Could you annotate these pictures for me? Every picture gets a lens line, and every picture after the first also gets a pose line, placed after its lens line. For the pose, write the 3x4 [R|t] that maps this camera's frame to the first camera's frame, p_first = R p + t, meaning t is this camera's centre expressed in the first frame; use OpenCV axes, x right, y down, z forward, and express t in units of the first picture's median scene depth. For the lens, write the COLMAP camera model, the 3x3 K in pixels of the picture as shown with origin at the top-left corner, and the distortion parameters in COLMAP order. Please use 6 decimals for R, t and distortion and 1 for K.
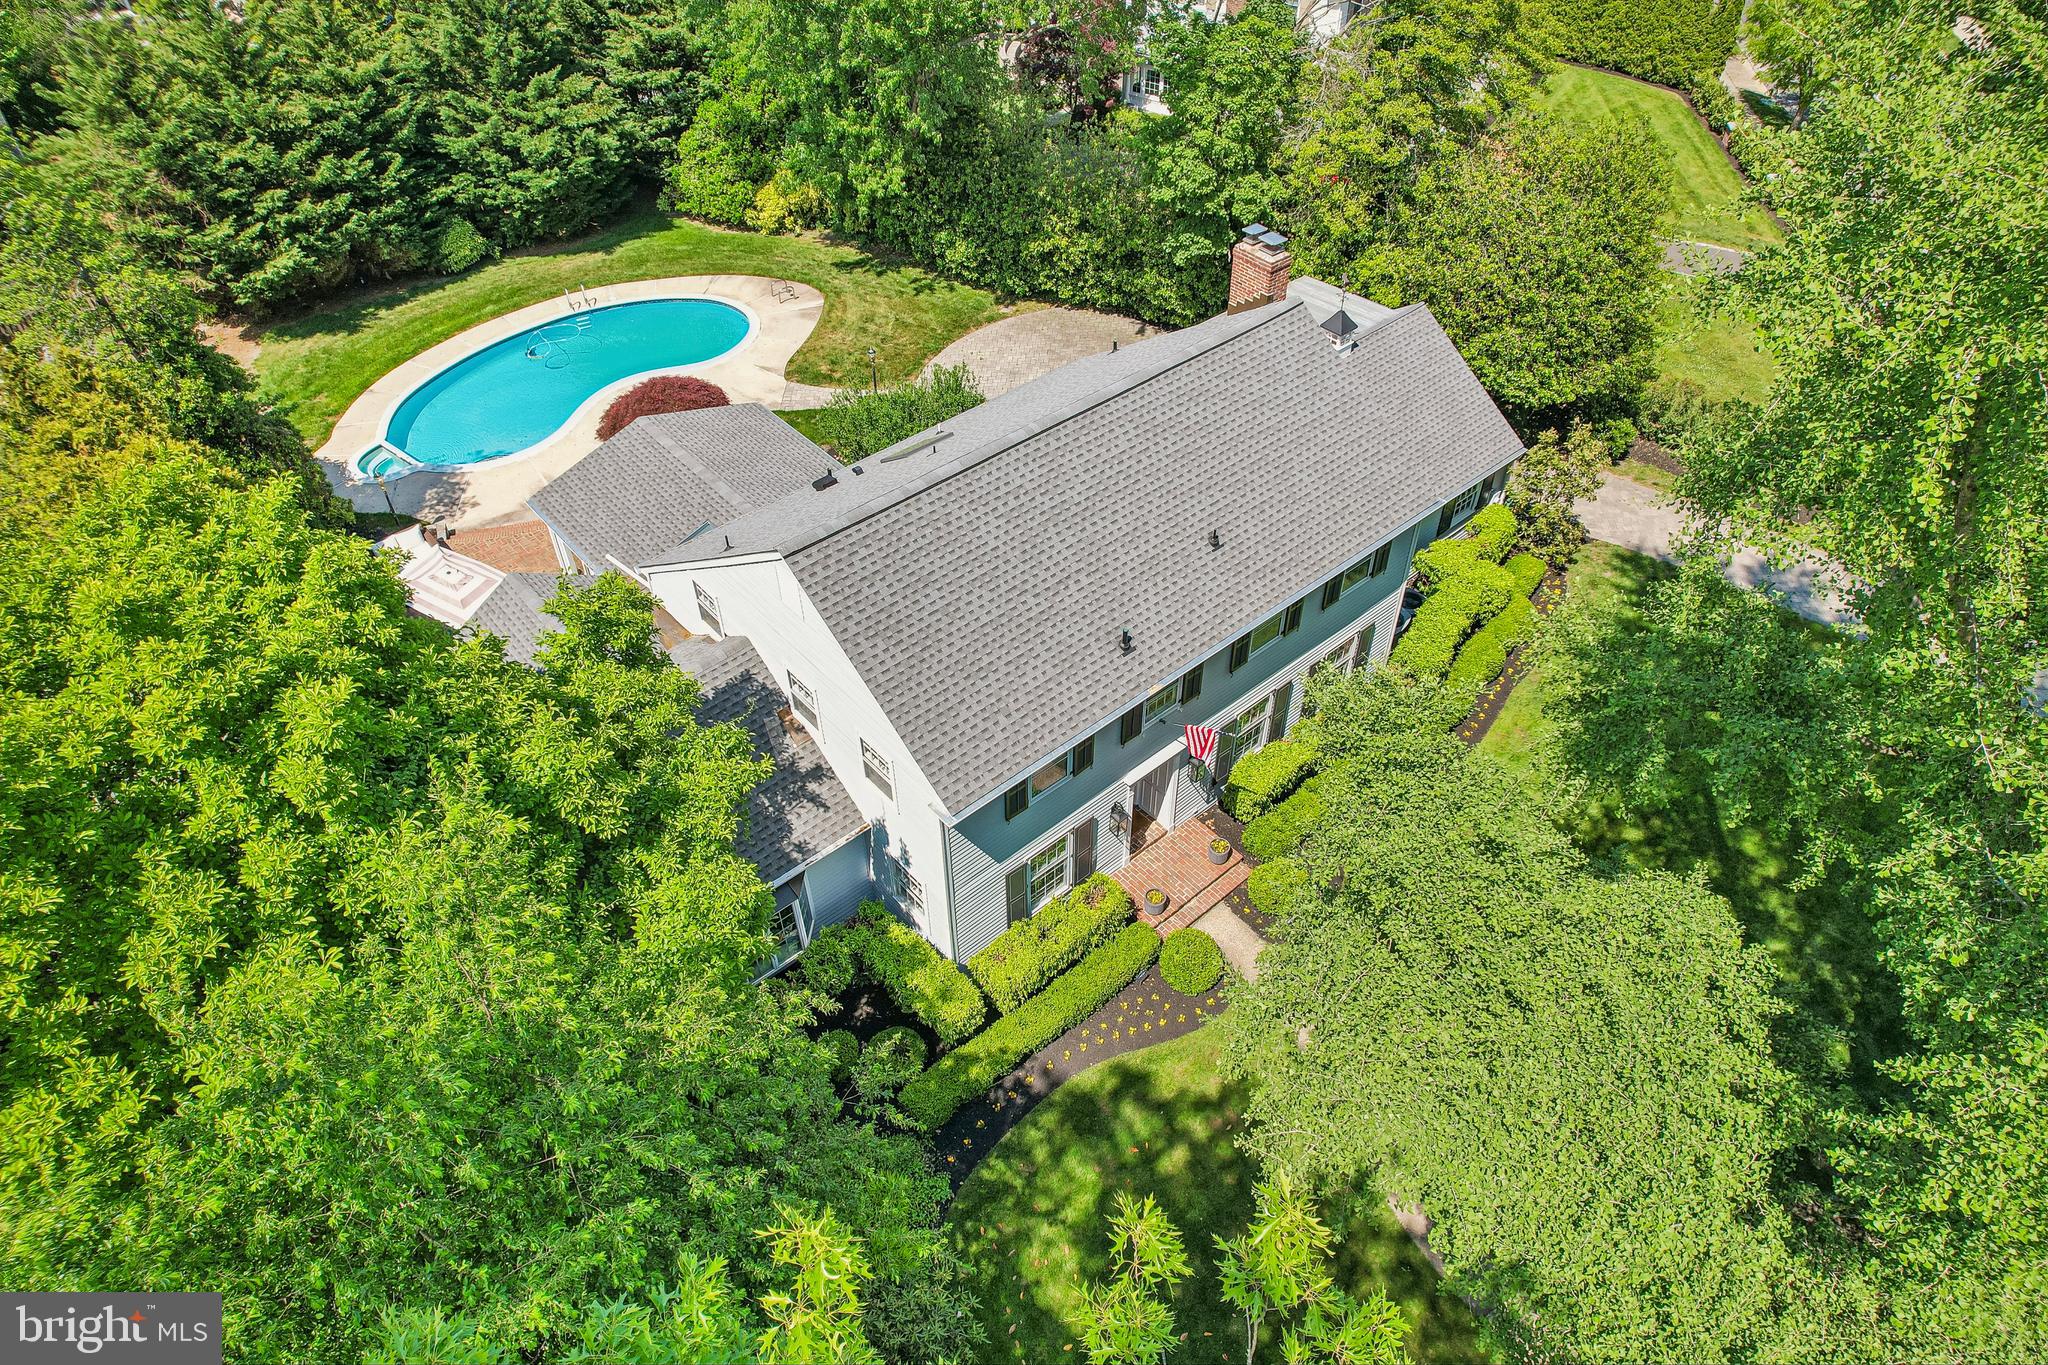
lens RADIAL K [[1295.4, 0, 1028.7], [0, 1295.4, 681.5], [0, 0, 1]] dist [-0.044229, -0.001829]
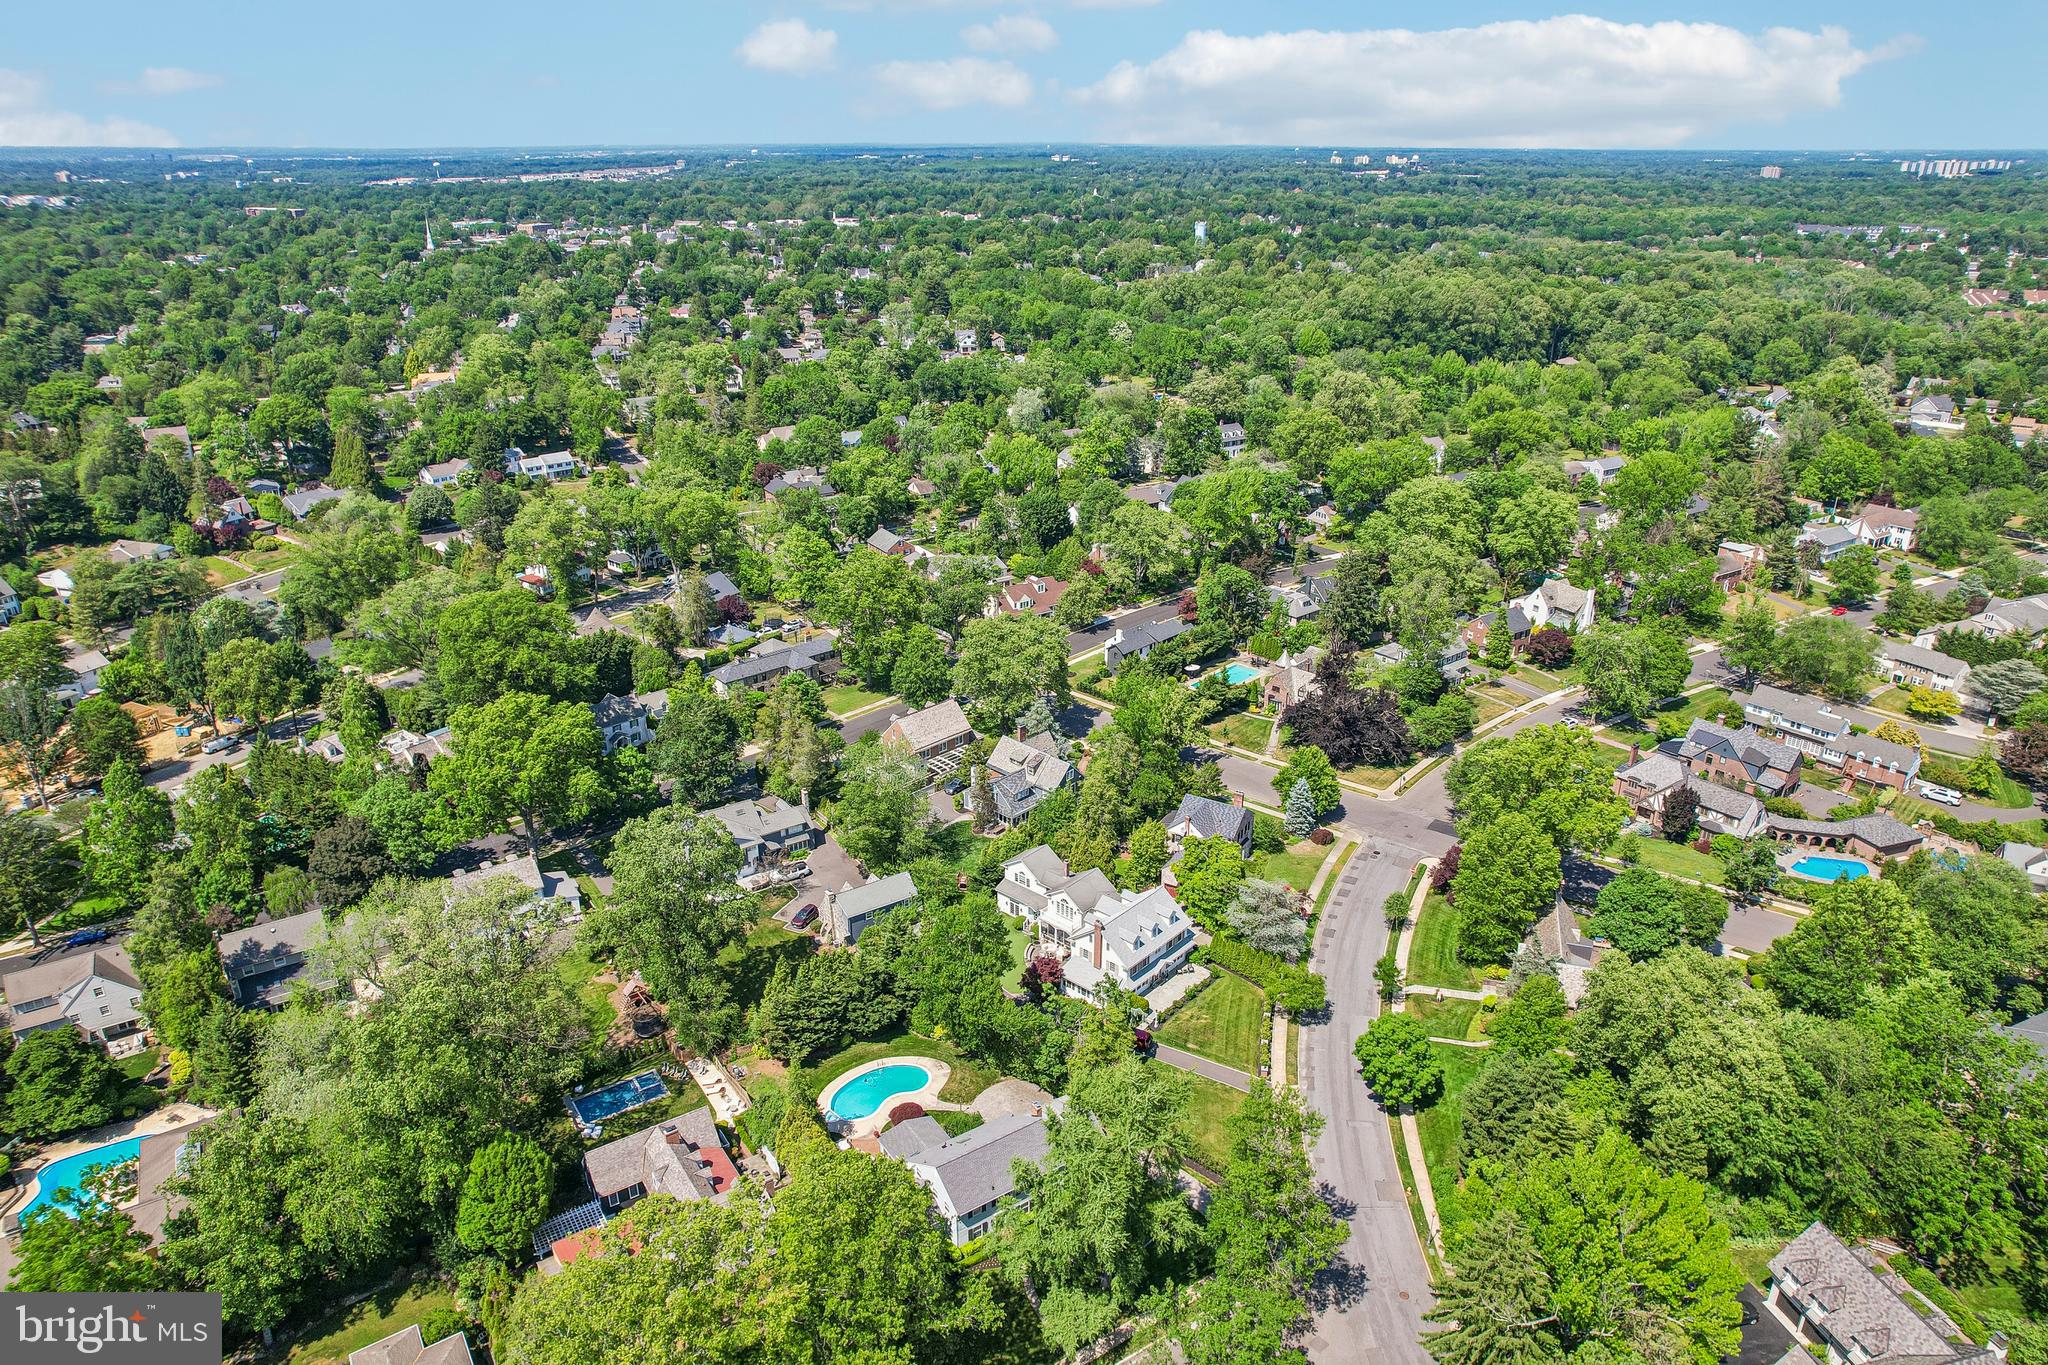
lens RADIAL K [[1295.4, 0, 1028.7], [0, 1295.4, 681.5], [0, 0, 1]] dist [-0.044229, -0.001829]
pose [[0.992437, 0.054900, -0.109795, 0.423803], [-0.091565, 0.926792, -0.364241, -0.027653], [0.081760, 0.371540, 0.924810, -2.936204]]
